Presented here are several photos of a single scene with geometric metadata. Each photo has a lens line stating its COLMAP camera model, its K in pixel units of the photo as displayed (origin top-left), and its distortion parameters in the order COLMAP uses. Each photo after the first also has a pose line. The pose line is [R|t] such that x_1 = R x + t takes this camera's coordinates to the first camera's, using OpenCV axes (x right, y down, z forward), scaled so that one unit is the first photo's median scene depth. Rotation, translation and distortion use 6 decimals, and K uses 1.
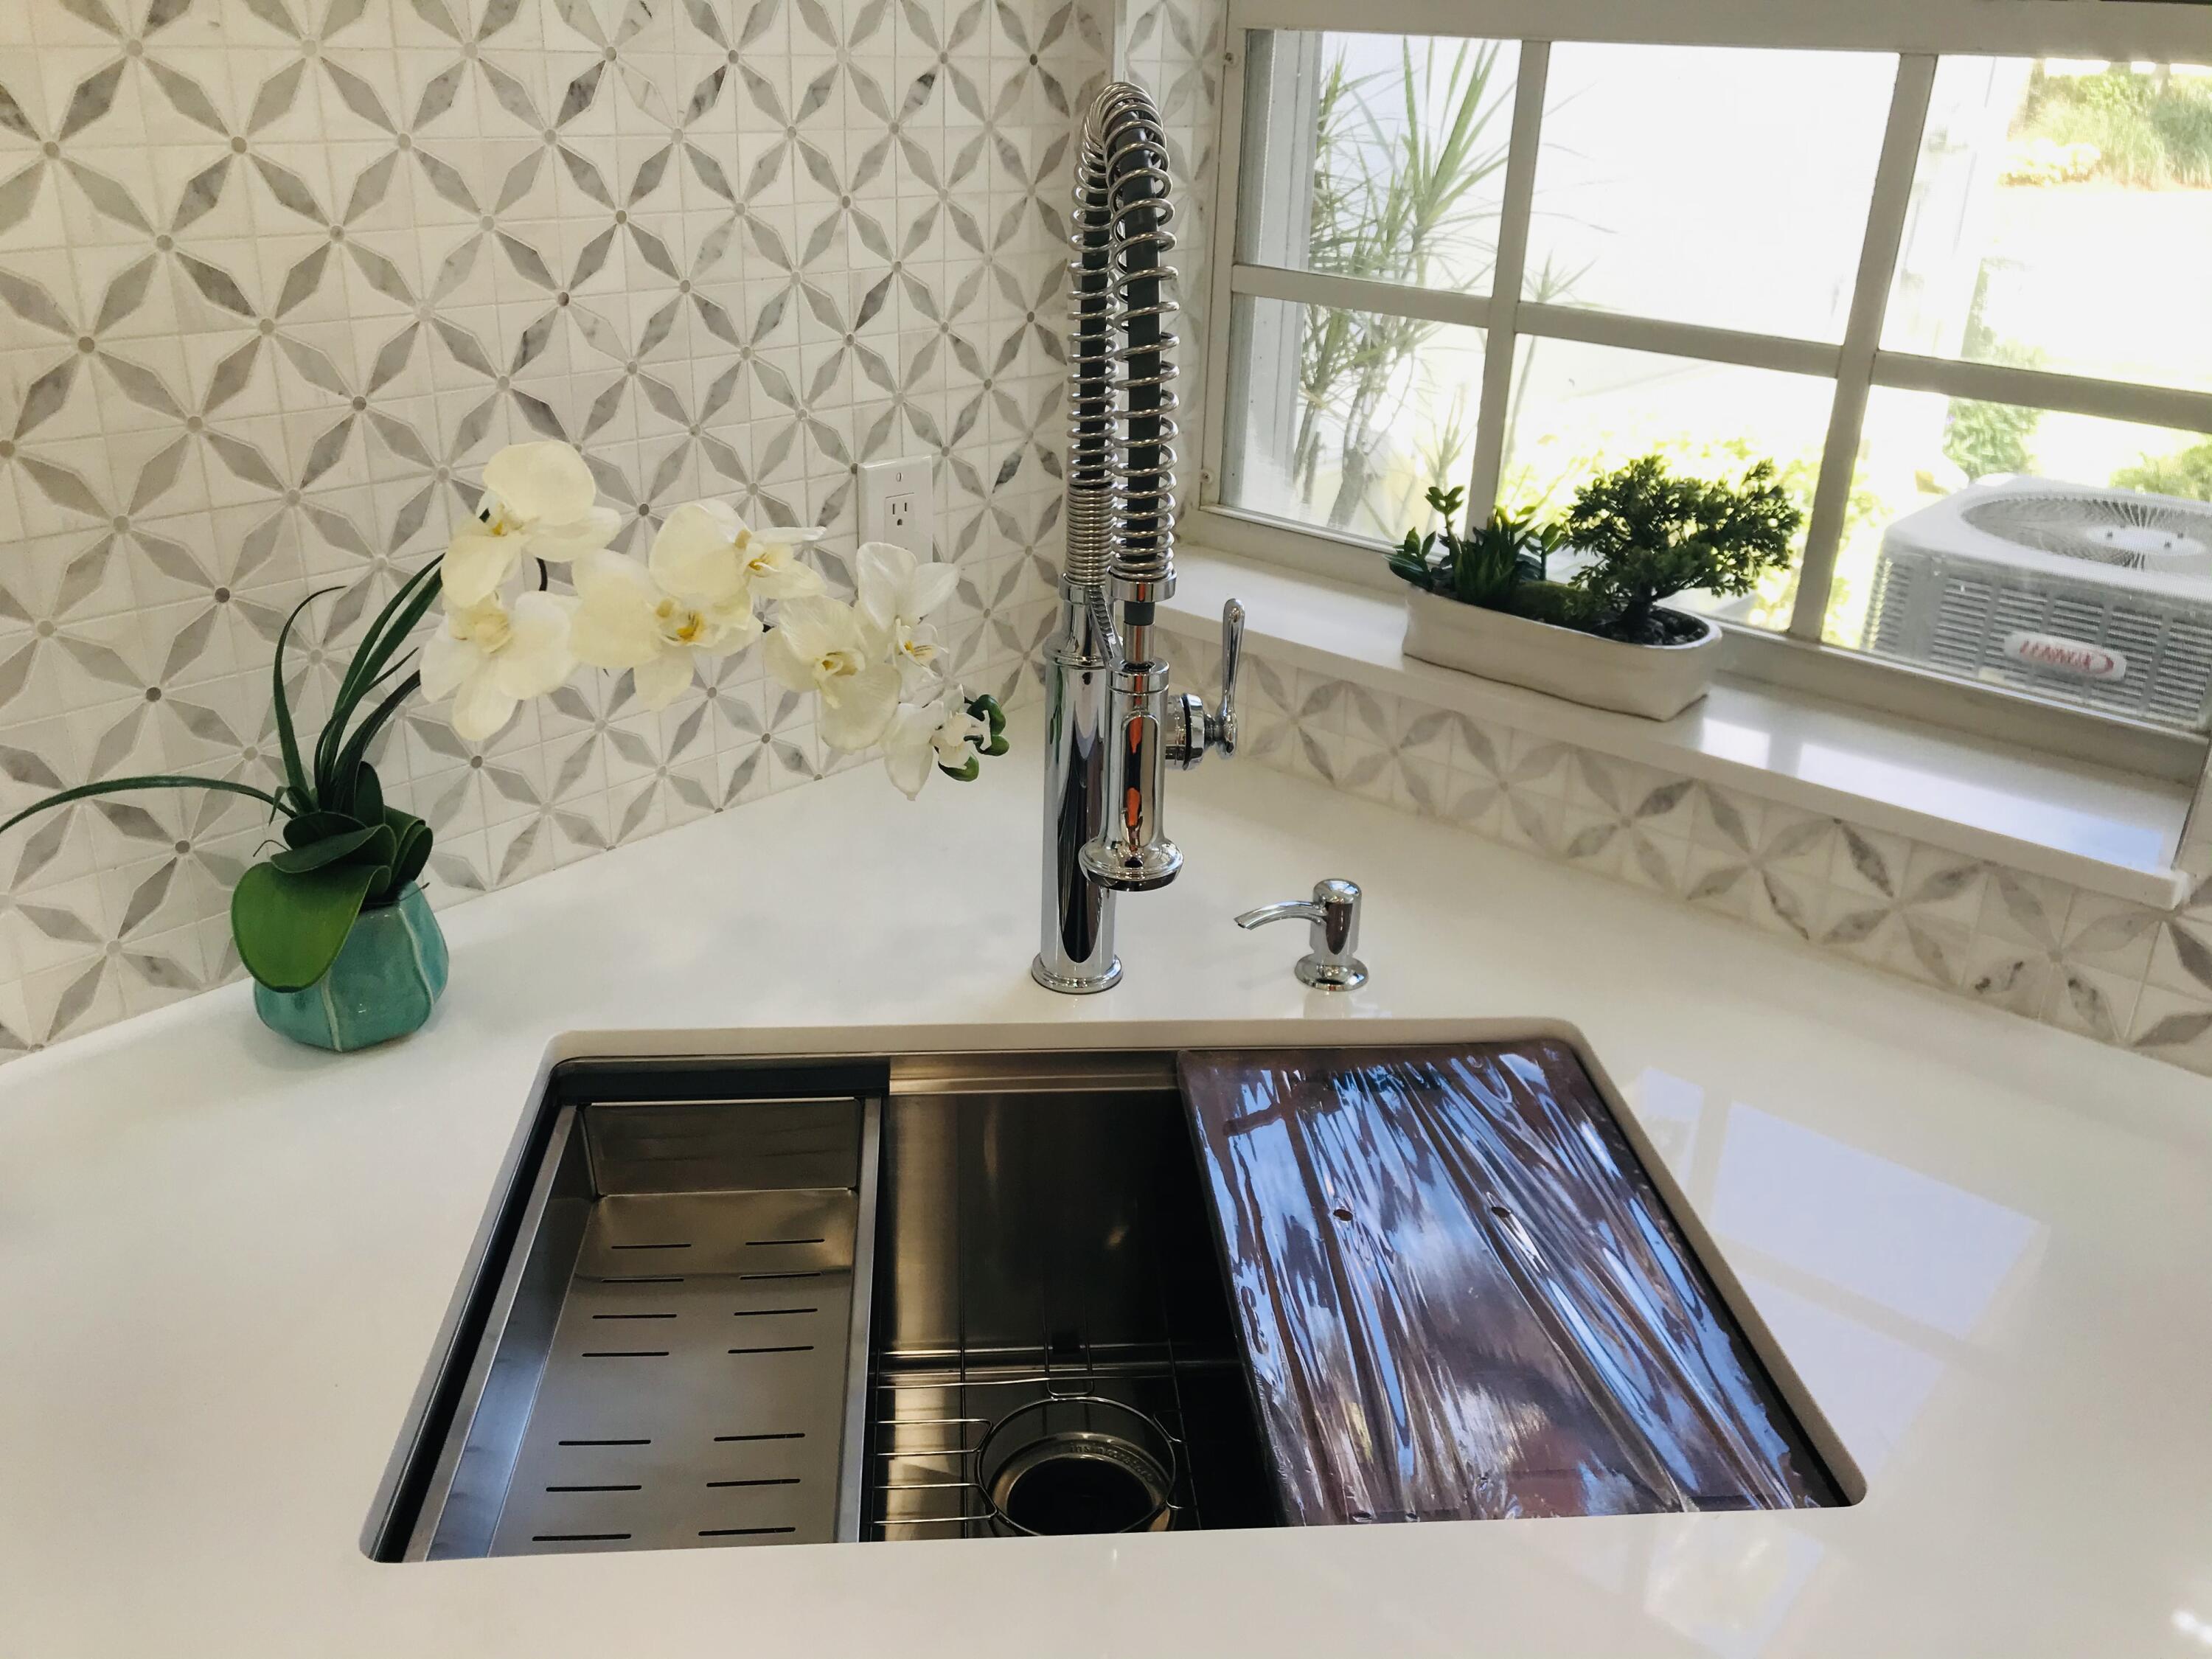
lens RADIAL K [[1813.3, 0, 1106.0], [0, 1813.3, 829.5], [0, 0, 1]] dist [-0.007637, 0.006823]
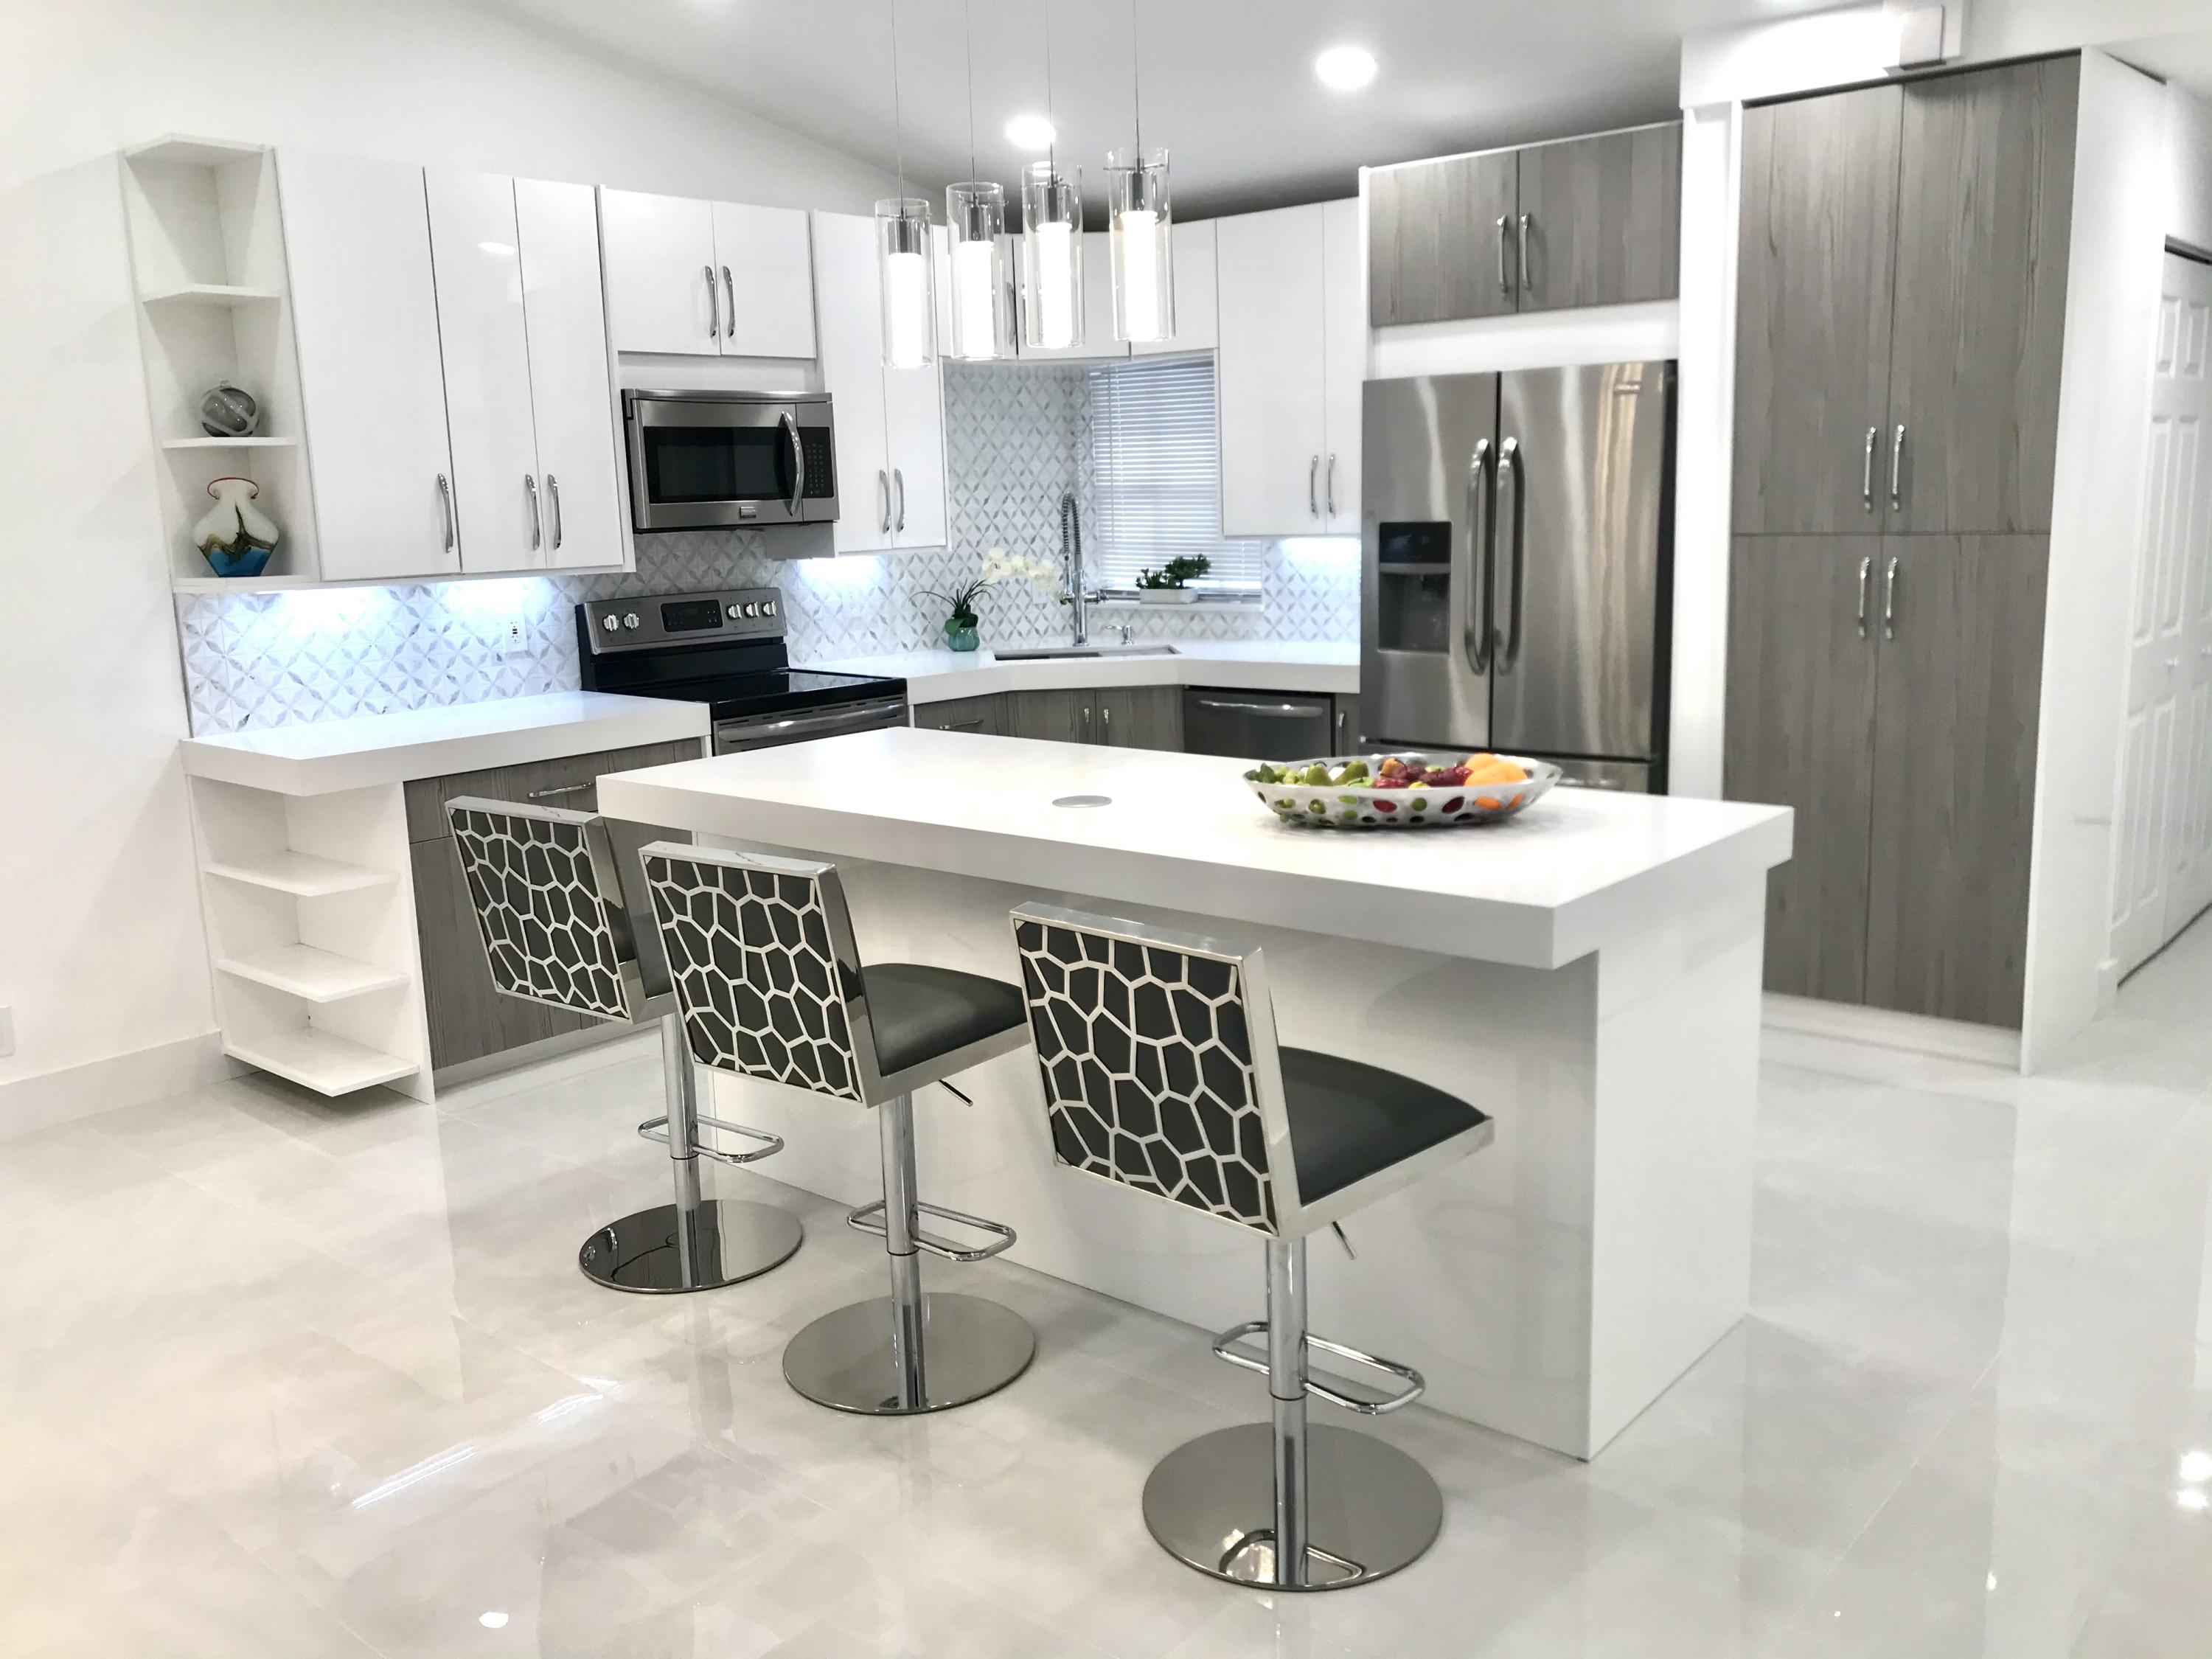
lens RADIAL K [[1813.3, 0, 1106.0], [0, 1813.3, 829.5], [0, 0, 1]] dist [-0.007637, 0.006823]
pose [[0.998455, -0.055402, -0.004241, 0.054361], [0.053004, 0.972571, -0.226486, 1.883117], [0.016672, 0.225912, 0.974005, -4.254156]]
